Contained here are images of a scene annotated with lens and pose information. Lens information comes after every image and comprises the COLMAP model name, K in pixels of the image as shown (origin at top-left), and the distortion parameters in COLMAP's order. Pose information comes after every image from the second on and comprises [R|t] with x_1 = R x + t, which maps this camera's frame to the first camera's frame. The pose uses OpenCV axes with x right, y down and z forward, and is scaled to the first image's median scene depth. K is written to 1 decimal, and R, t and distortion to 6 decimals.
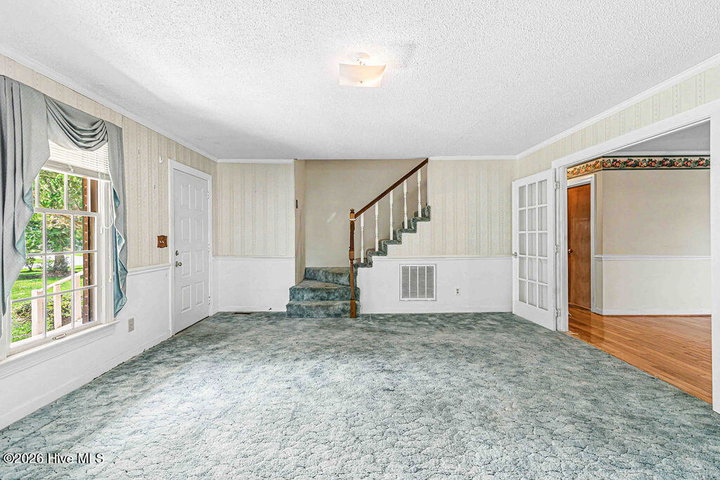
lens RADIAL K [[334.5, 0, 360.0], [0, 334.5, 240.0], [0, 0, 1]] dist [-0.013958, -0.000336]
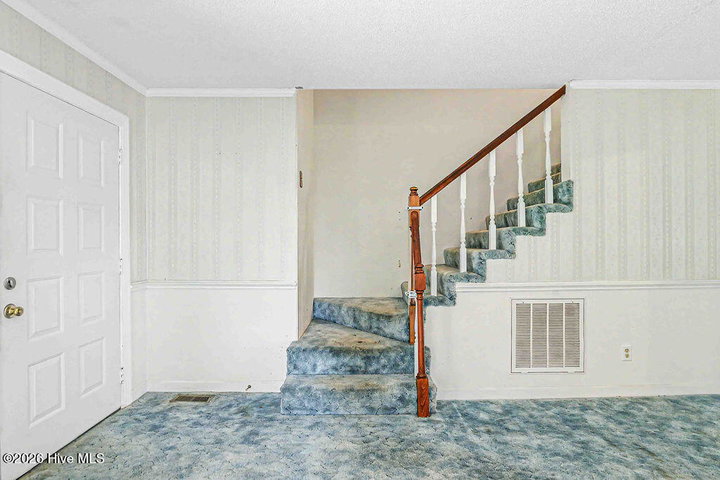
lens RADIAL K [[373.3, 0, 360.0], [0, 373.3, 240.0], [0, 0, 1]] dist [-0.019529, -0.000012]
pose [[1.000000, -0.000249, 0.000087, -0.104088], [0.000250, 0.999826, -0.018652, -0.004057], [-0.000082, 0.018652, 0.999826, 0.451047]]
